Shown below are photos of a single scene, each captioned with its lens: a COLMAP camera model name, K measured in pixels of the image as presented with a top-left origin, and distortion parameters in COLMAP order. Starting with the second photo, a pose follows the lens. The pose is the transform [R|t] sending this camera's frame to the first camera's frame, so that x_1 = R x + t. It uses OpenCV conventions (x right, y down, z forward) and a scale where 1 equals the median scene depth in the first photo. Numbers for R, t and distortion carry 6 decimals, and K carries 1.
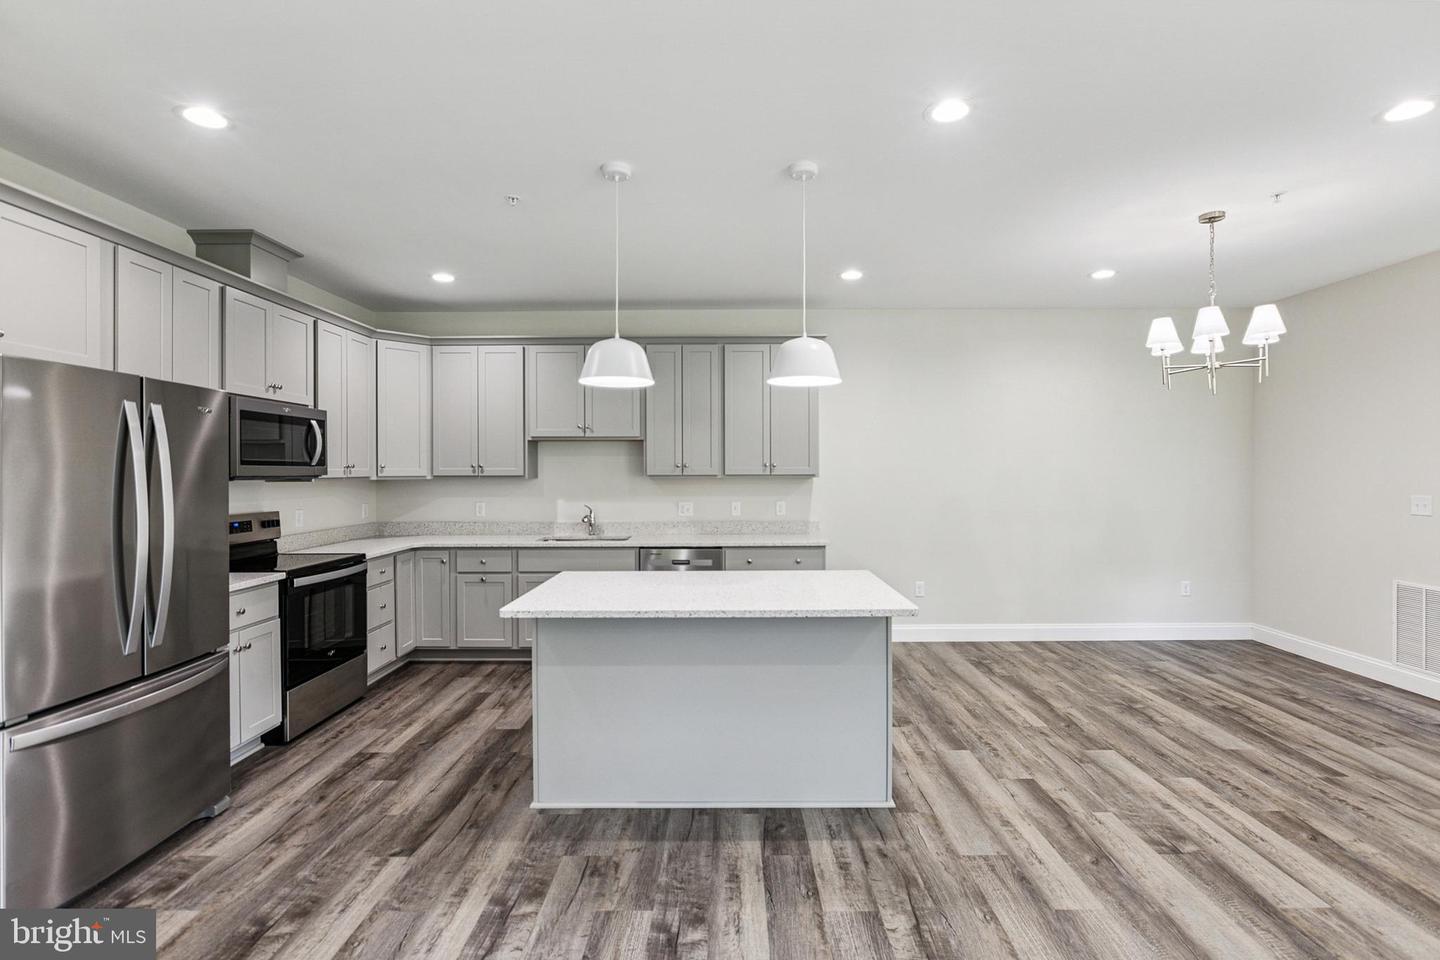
lens RADIAL K [[669.6, 0, 728.3], [0, 669.6, 471.4], [0, 0, 1]] dist [-0.005111, -0.001253]
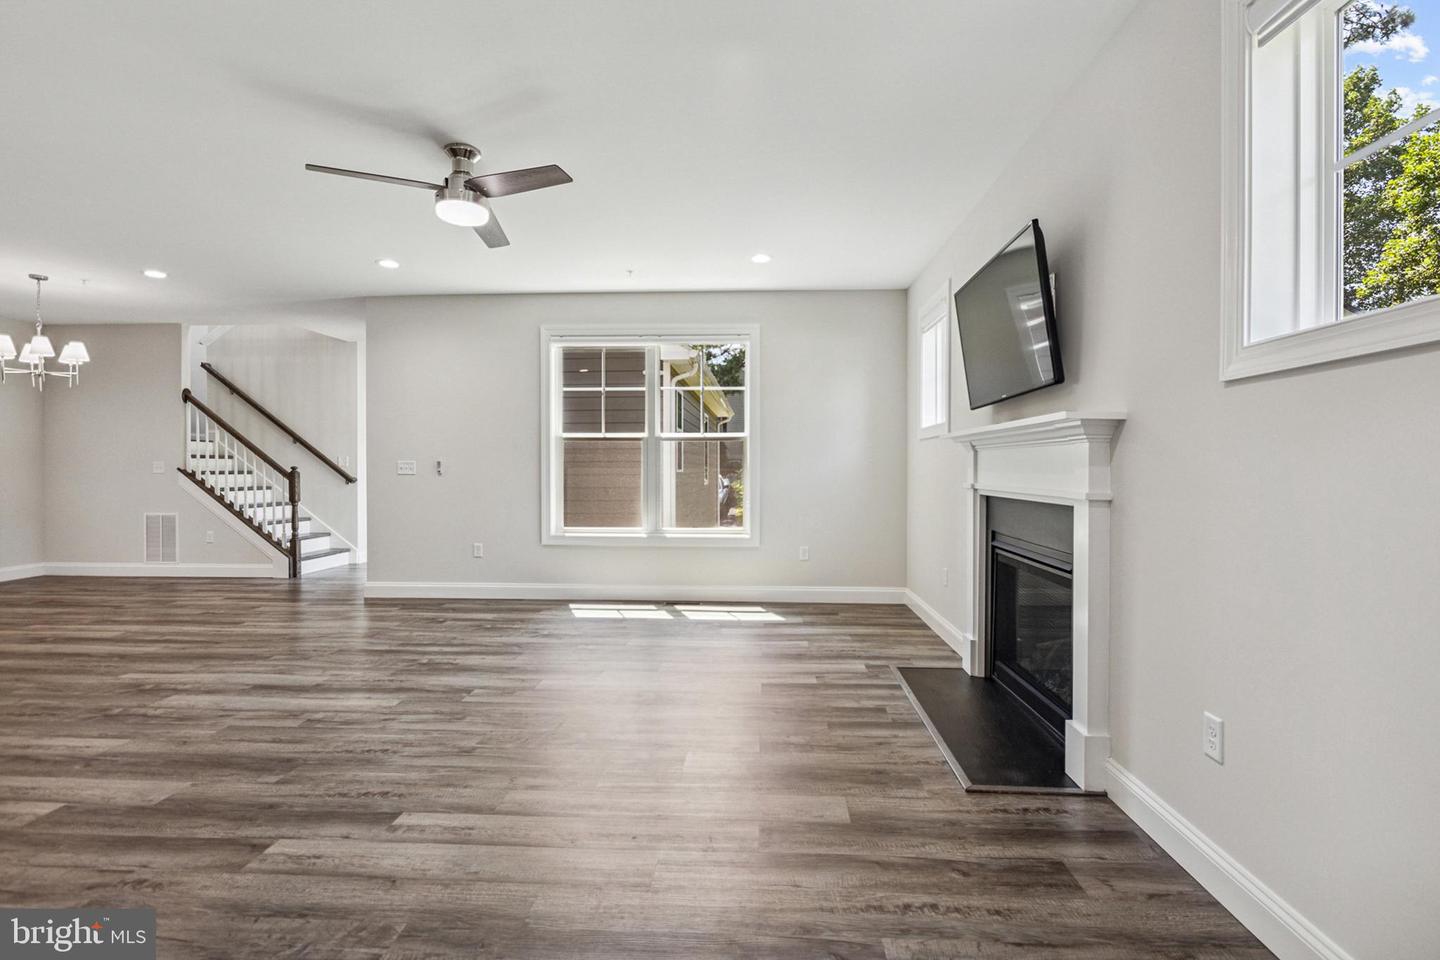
lens RADIAL K [[669.6, 0, 730.5], [0, 669.6, 467.4], [0, 0, 1]] dist [-0.005111, -0.001253]
pose [[0.048585, 0.003891, 0.998811, -0.746161], [0.002574, 0.999989, -0.004021, 0.071225], [-0.998816, 0.002766, 0.048574, -0.687357]]
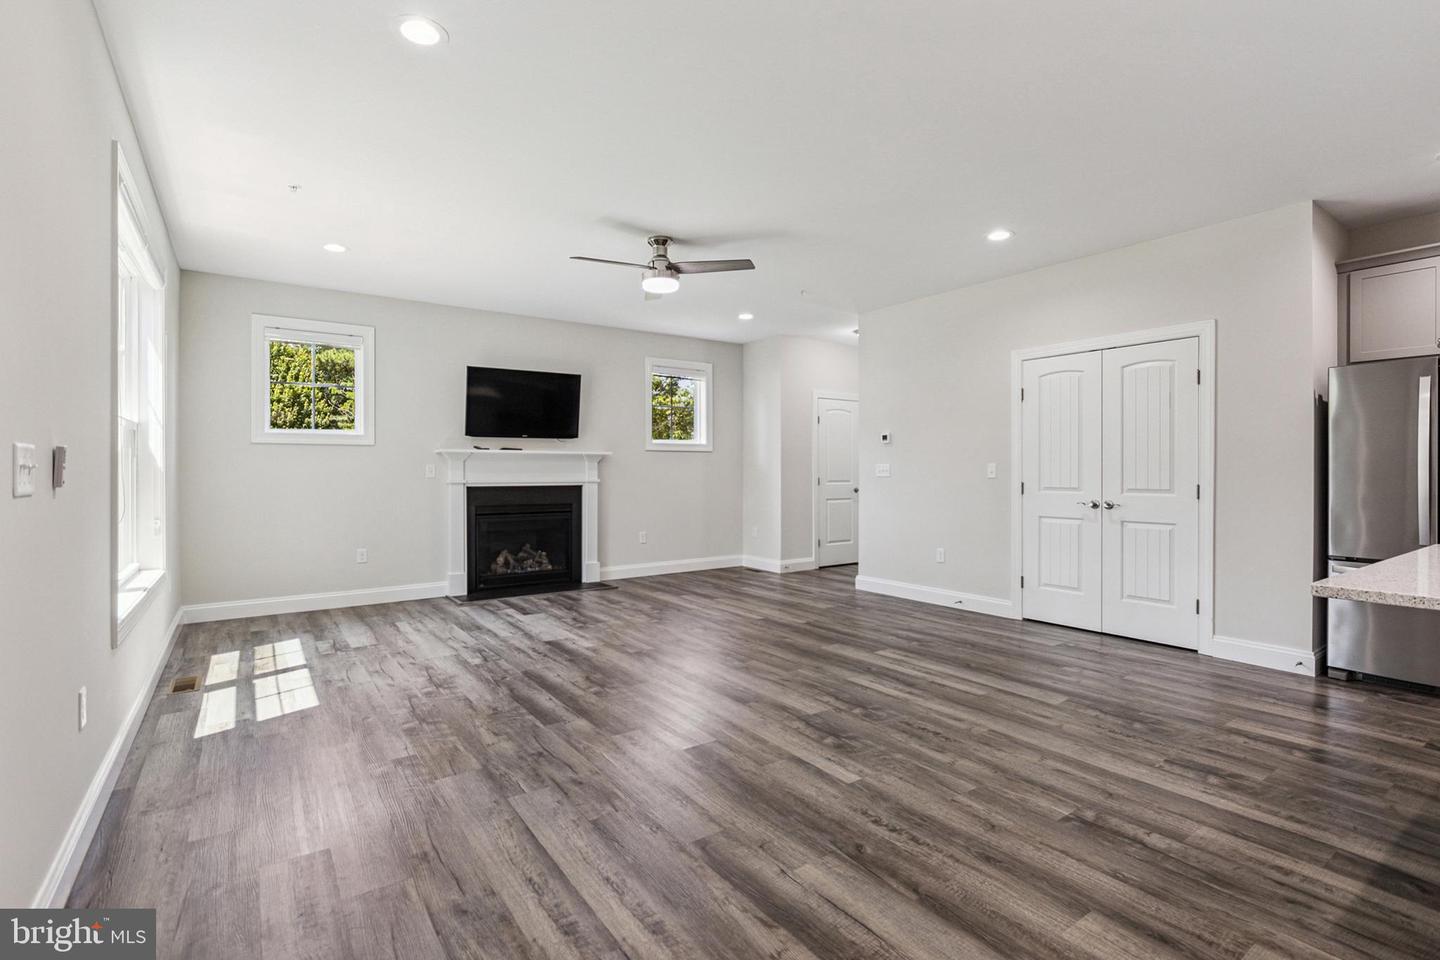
lens RADIAL K [[671.5, 0, 738.7], [0, 671.5, 469.9], [0, 0, 1]] dist [-0.005661, -0.000468]
pose [[-0.808102, 0.004171, -0.589028, 0.801212], [0.002619, 0.999990, 0.003487, 0.061459], [0.589036, 0.001275, -0.808105, 0.849427]]
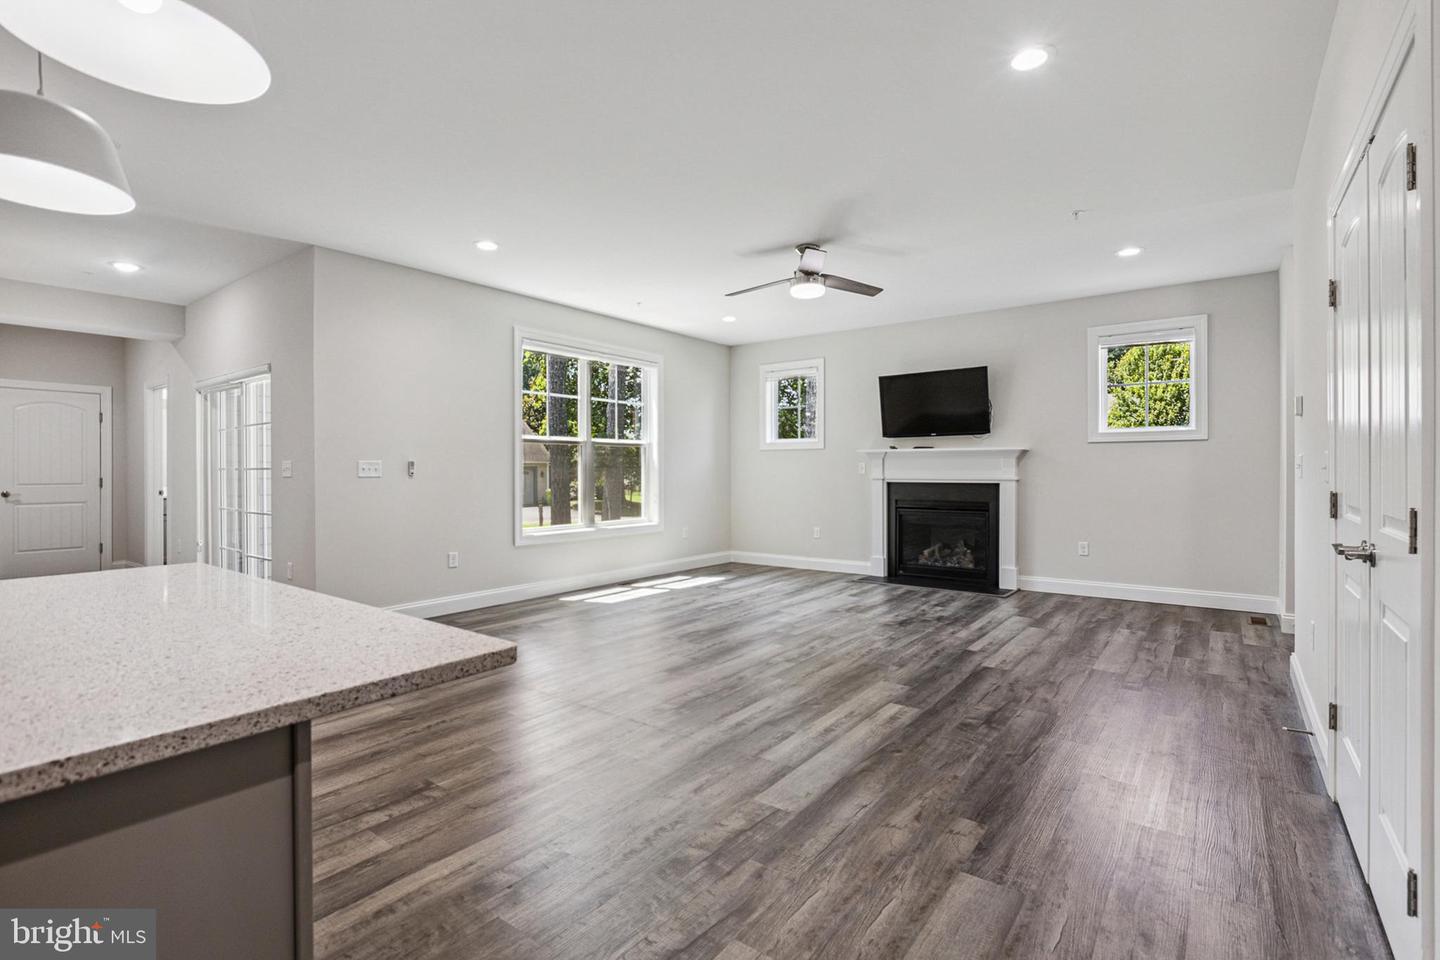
lens RADIAL K [[669.6, 0, 728.7], [0, 669.6, 462.9], [0, 0, 1]] dist [-0.005111, -0.001253]
pose [[-0.805509, 0.012613, 0.592450, -0.497442], [0.007917, 0.999913, -0.010524, 0.070539], [-0.592531, -0.003787, -0.805539, 0.898015]]
